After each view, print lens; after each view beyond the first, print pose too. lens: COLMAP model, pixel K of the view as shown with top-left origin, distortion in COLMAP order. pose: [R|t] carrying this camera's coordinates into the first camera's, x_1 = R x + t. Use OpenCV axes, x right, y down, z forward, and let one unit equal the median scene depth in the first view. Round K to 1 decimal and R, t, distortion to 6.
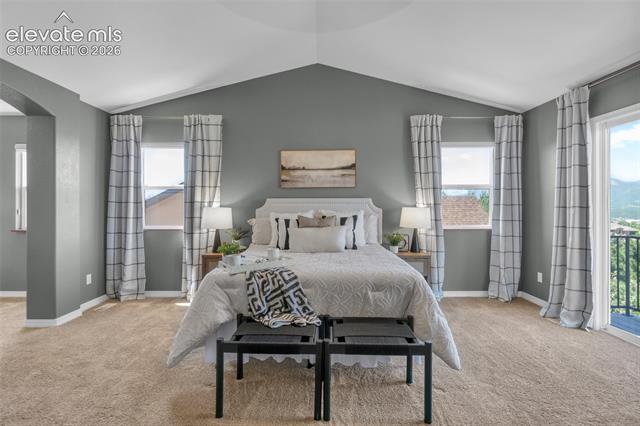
lens RADIAL K [[303.8, 0, 320.0], [0, 303.8, 213.0], [0, 0, 1]] dist [-0.010327, -0.000101]
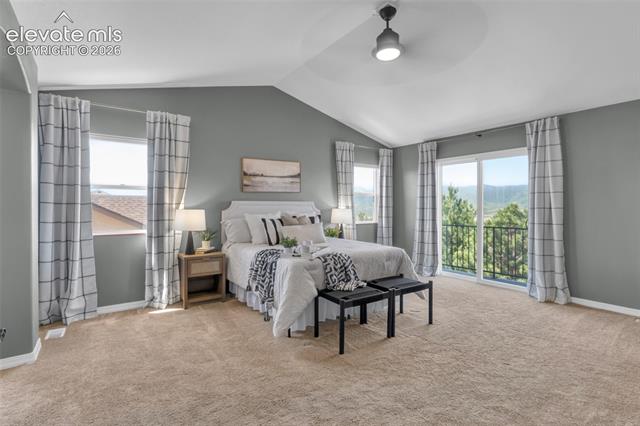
lens RADIAL K [[303.8, 0, 320.0], [0, 303.8, 213.0], [0, 0, 1]] dist [-0.010327, -0.000101]
pose [[0.812276, -0.011069, 0.583169, -0.562785], [0.011444, 0.999930, 0.003040, -0.004376], [-0.583161, 0.004205, 0.812345, -0.060030]]
